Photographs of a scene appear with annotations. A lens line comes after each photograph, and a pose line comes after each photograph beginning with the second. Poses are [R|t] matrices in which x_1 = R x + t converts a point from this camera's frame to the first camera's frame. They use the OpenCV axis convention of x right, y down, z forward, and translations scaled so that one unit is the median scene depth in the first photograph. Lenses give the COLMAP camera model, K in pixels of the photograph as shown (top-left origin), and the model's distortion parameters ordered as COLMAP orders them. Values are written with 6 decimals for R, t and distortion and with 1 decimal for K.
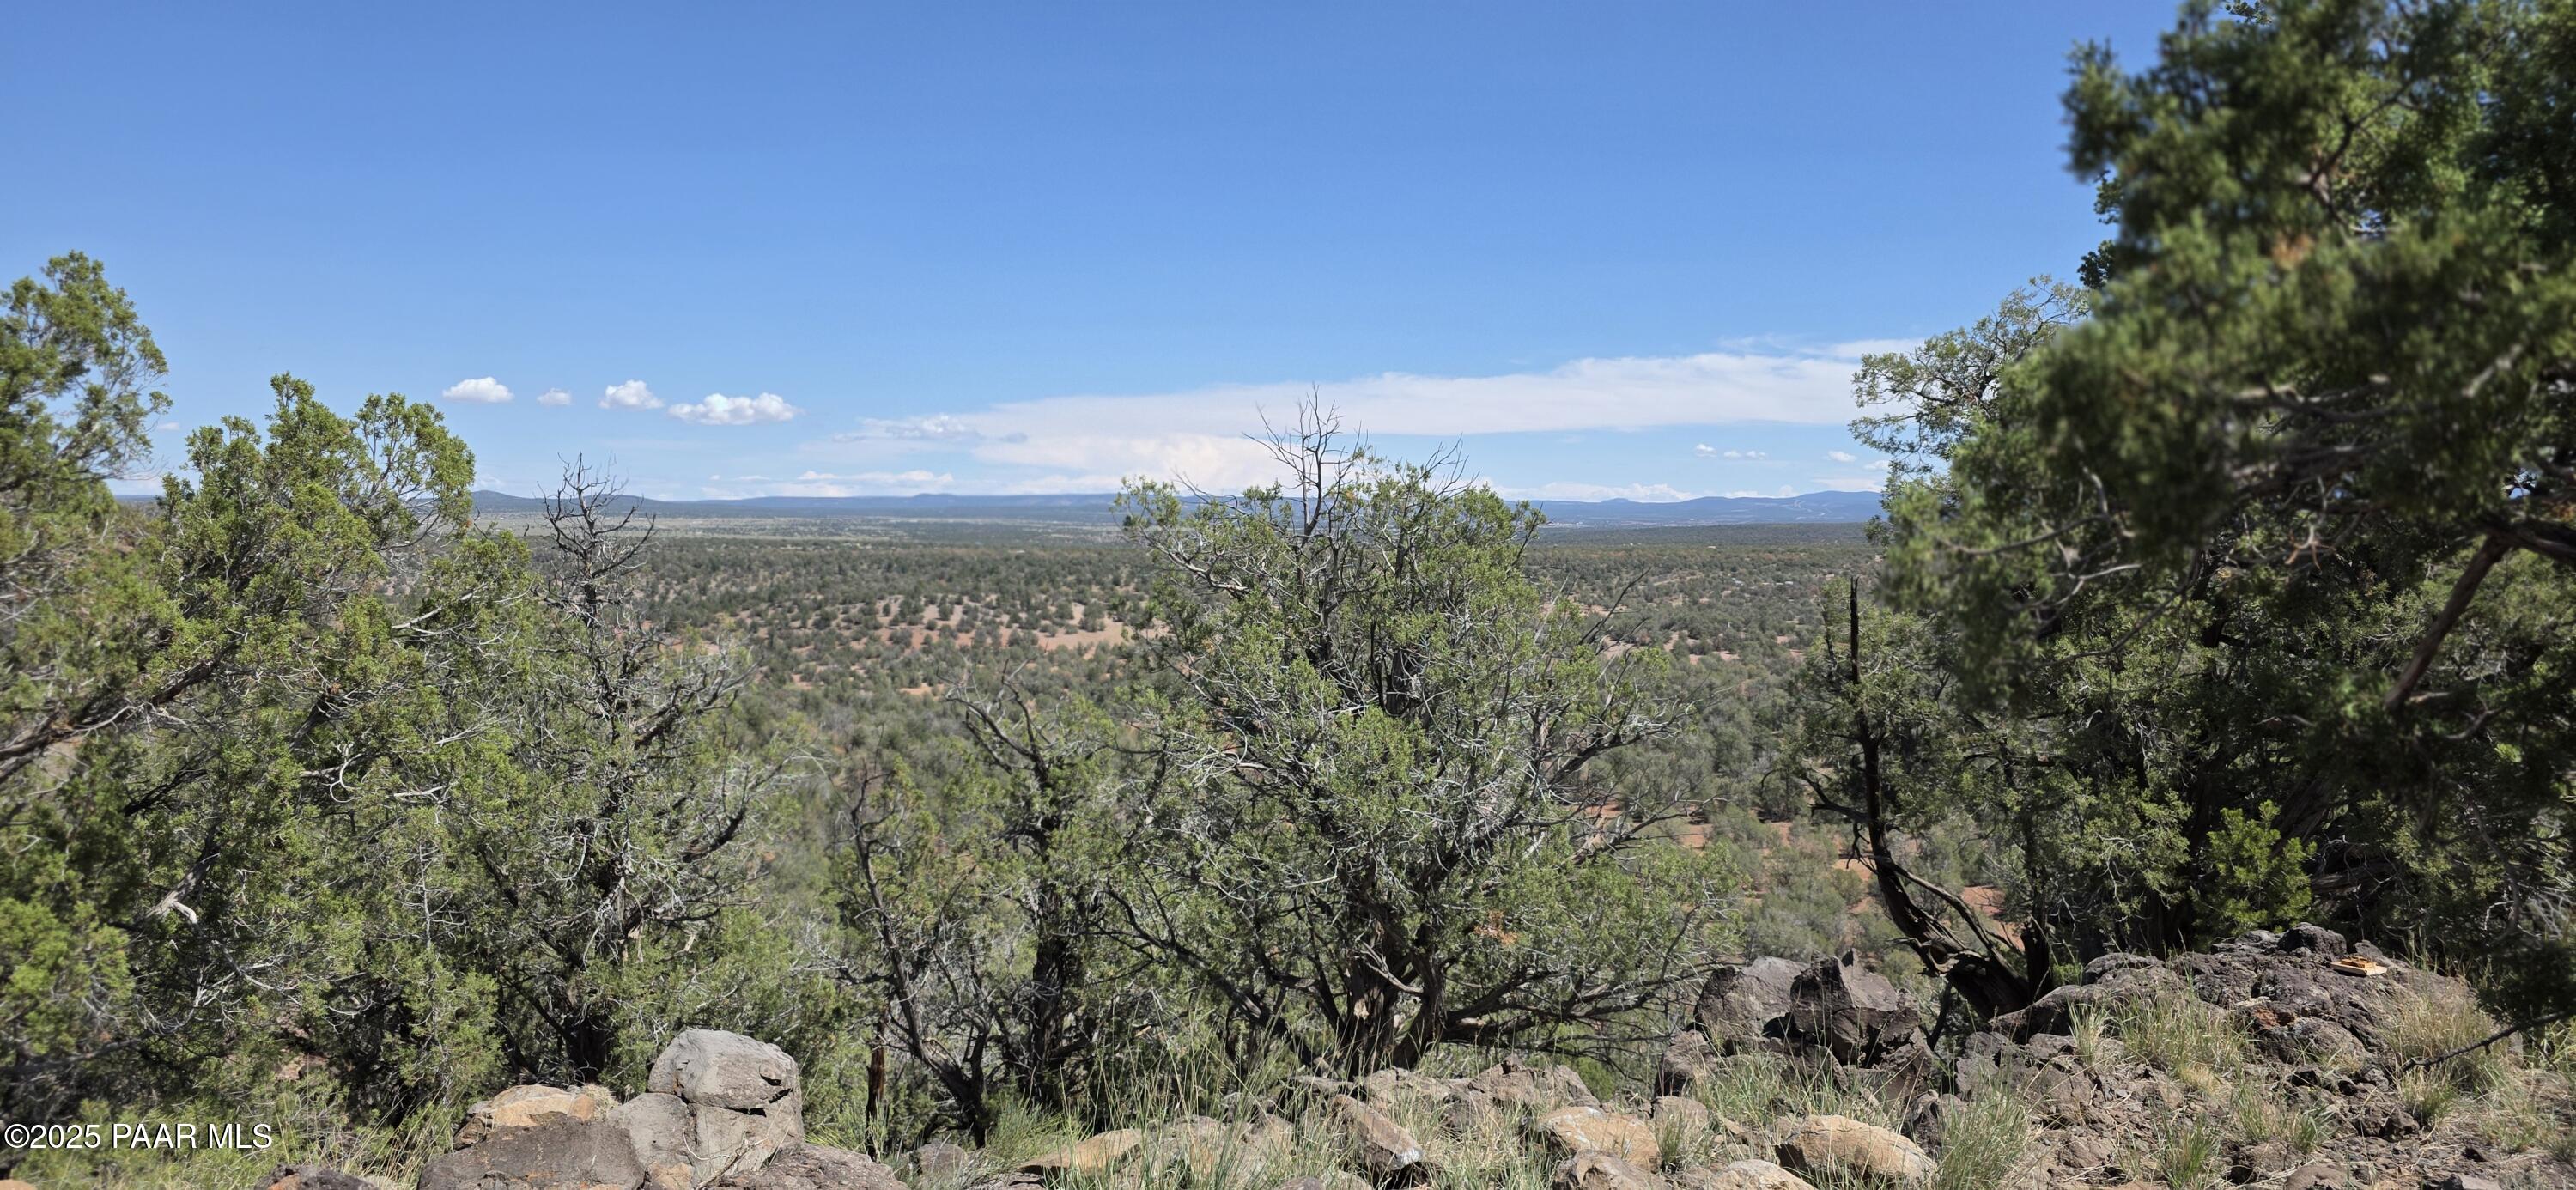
lens RADIAL K [[1715.3, 0, 1301.3], [0, 1715.3, 569.3], [0, 0, 1]] dist [0.086926, -0.079498]
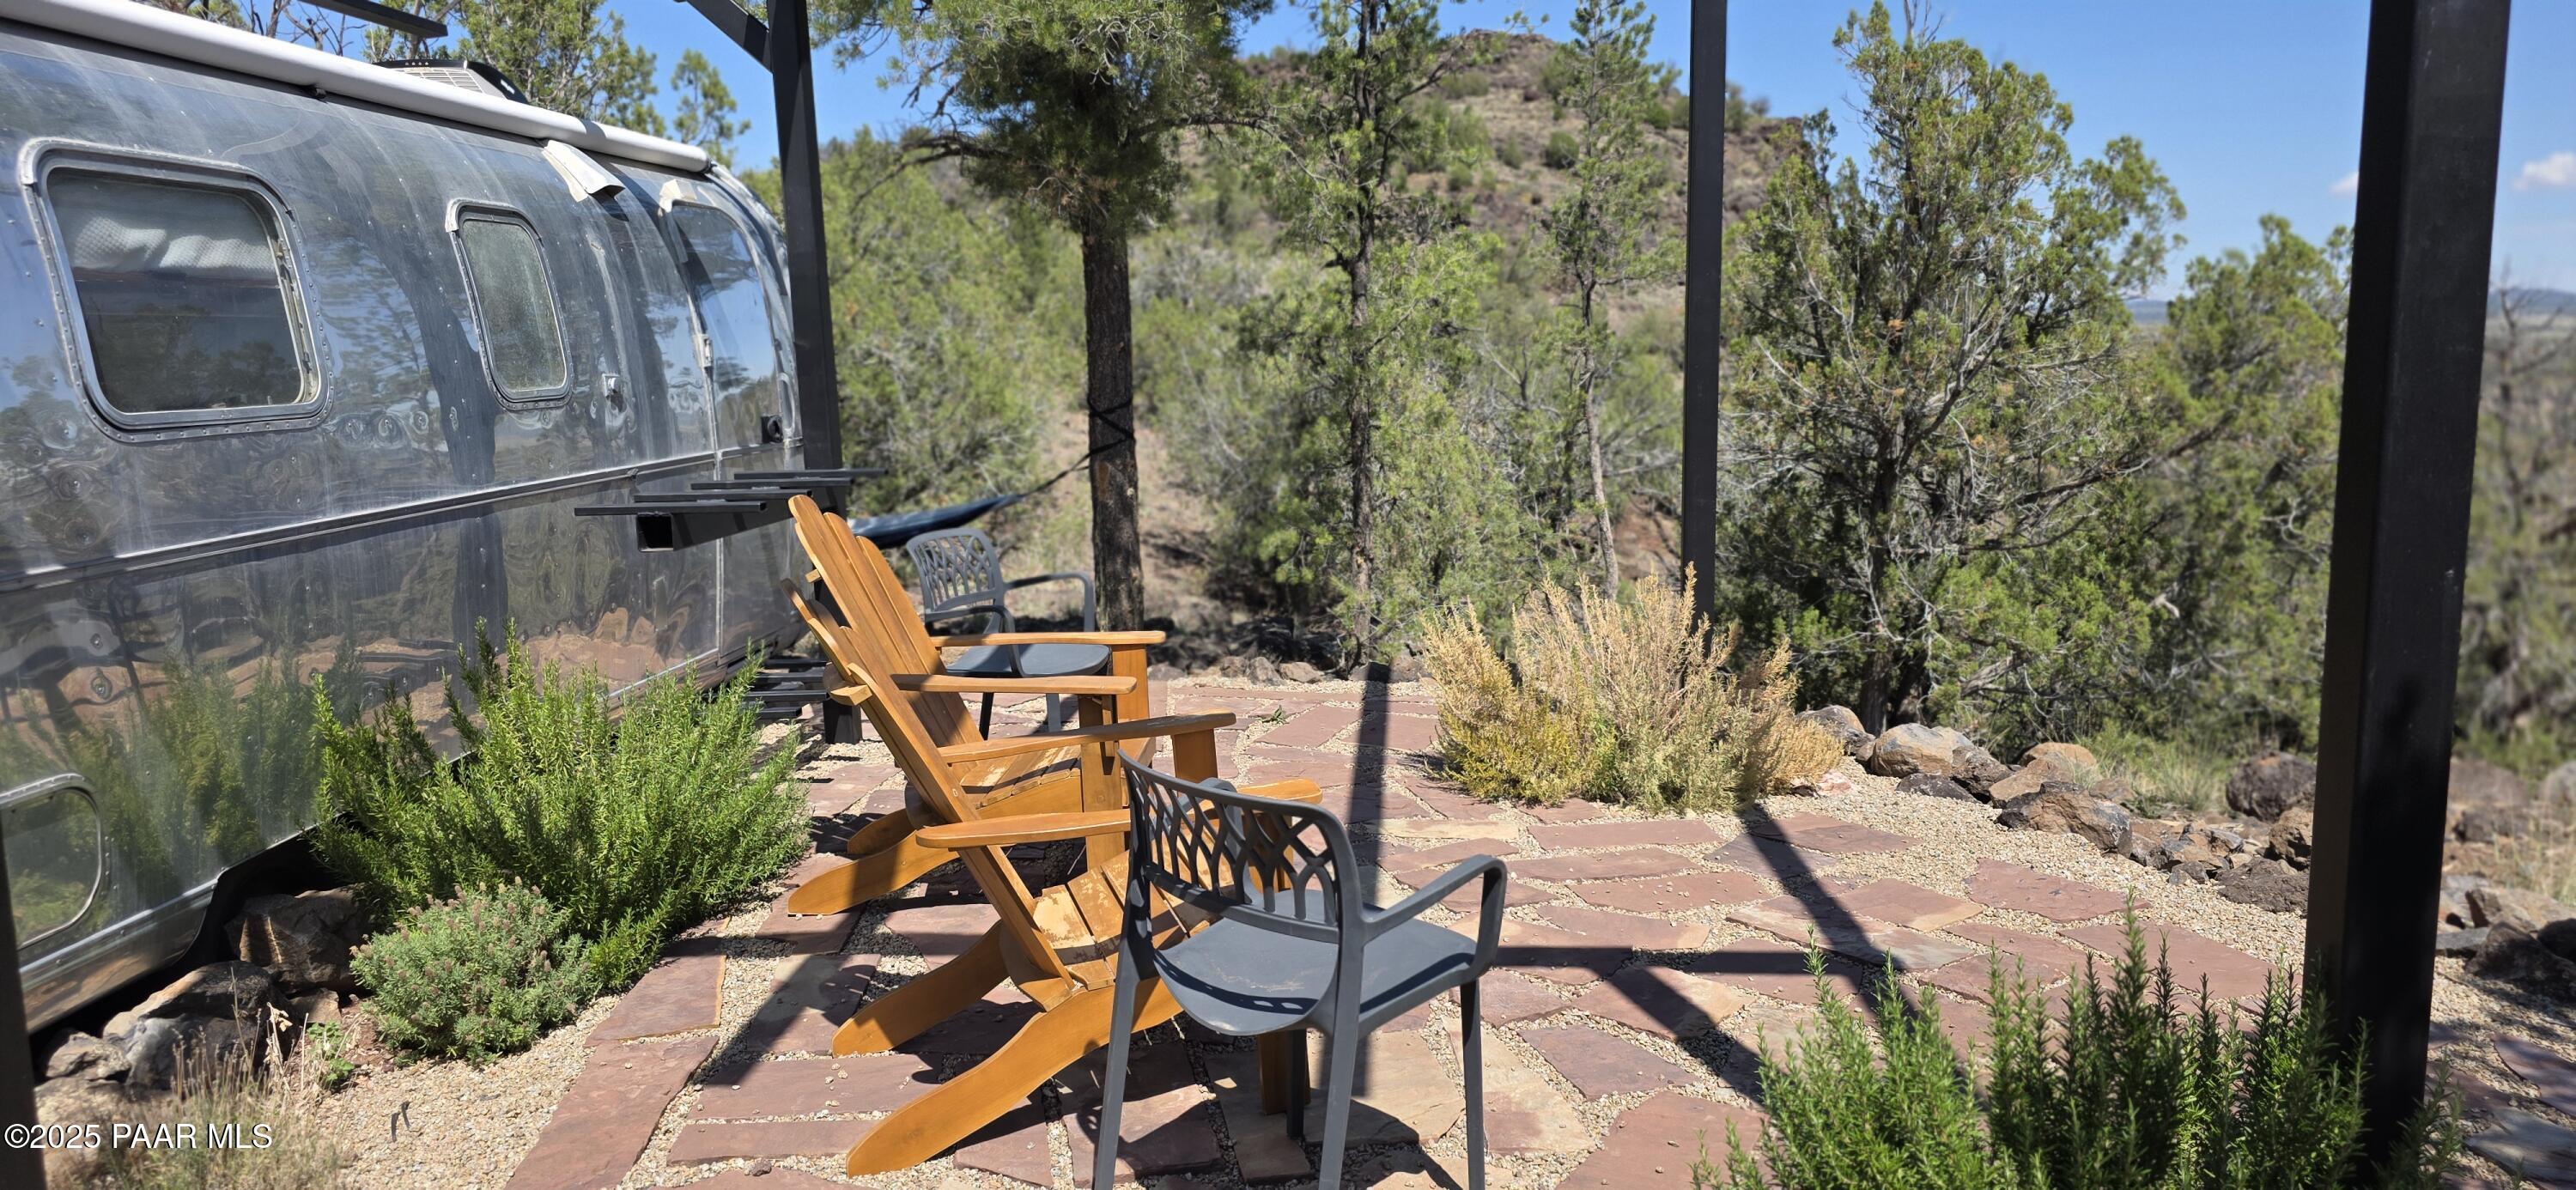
lens RADIAL K [[1715.3, 0, 1301.3], [0, 1715.3, 569.3], [0, 0, 1]] dist [0.086926, -0.079498]
pose [[0.557376, 0.102976, -0.823849, 0.105774], [-0.010683, 0.993086, 0.116902, 0.006478], [0.830191, -0.056357, 0.554623, -0.298699]]
